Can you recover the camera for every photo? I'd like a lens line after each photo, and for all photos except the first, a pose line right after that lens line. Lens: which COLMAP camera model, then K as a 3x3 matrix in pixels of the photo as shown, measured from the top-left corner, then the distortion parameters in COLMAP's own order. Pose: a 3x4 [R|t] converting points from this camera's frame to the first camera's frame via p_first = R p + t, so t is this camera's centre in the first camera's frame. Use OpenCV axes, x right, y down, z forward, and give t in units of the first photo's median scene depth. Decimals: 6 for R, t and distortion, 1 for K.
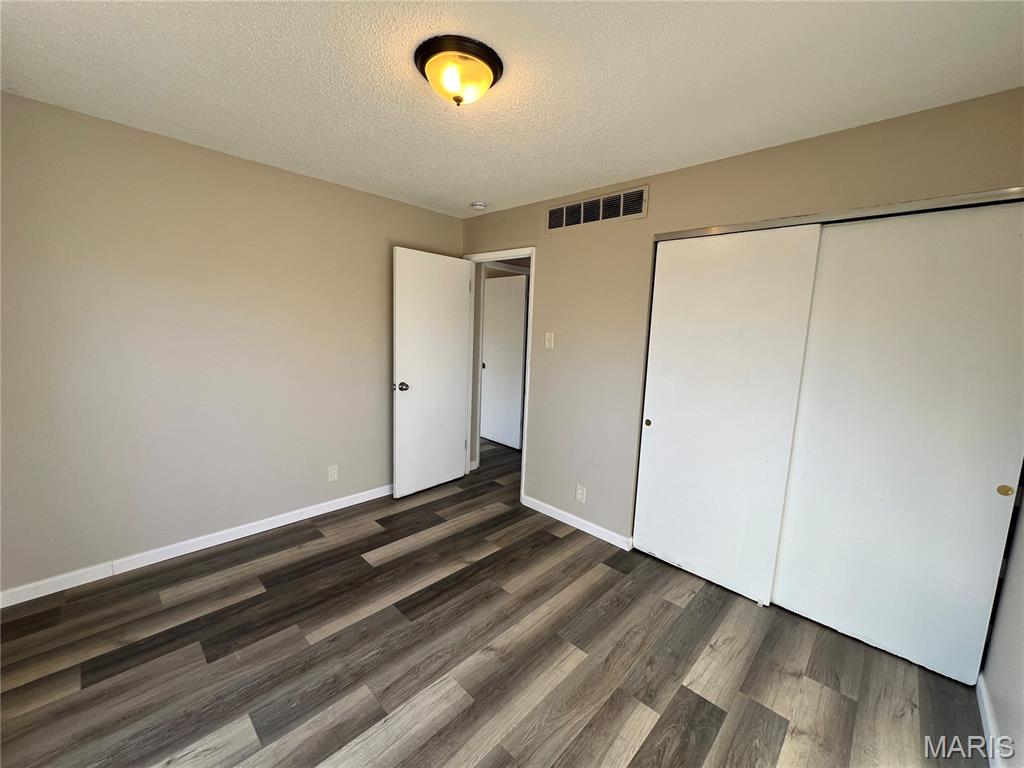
lens RADIAL K [[408.7, 0, 511.4], [0, 408.7, 382.9], [0, 0, 1]] dist [-0.001668, -0.000203]
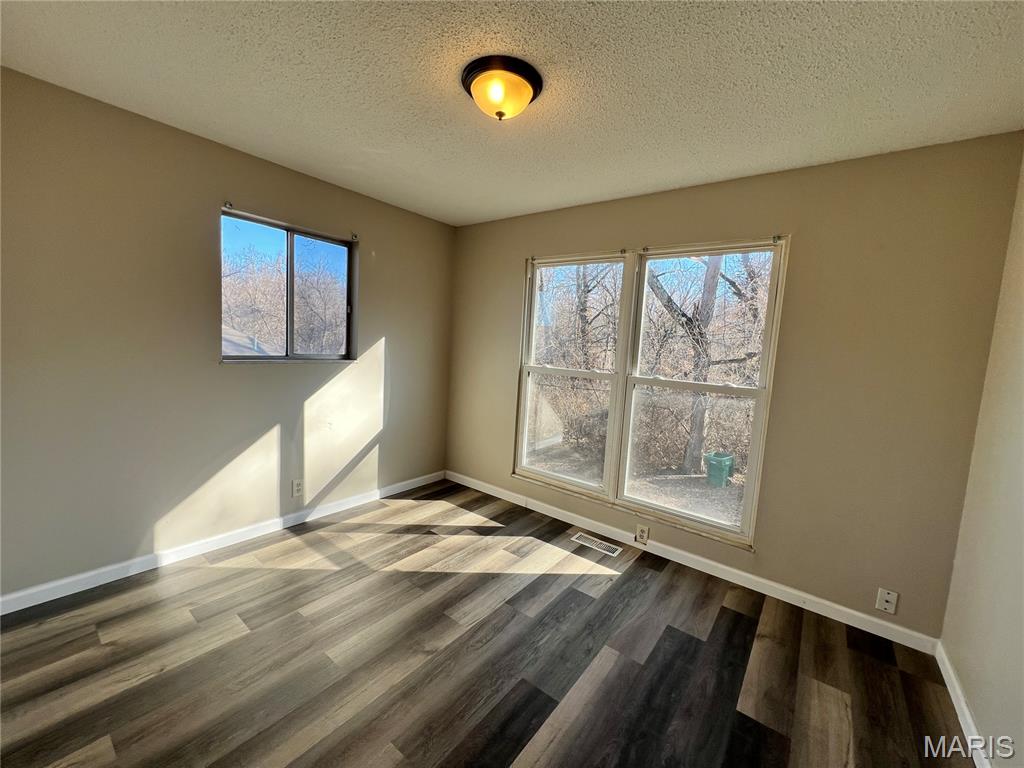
lens RADIAL K [[408.7, 0, 512.8], [0, 408.7, 382.1], [0, 0, 1]] dist [-0.001668, -0.000203]
pose [[-0.989120, -0.088496, -0.117518, -0.079638], [-0.113681, 0.966820, 0.228769, -0.216027], [0.093373, 0.239640, -0.966361, 1.839110]]
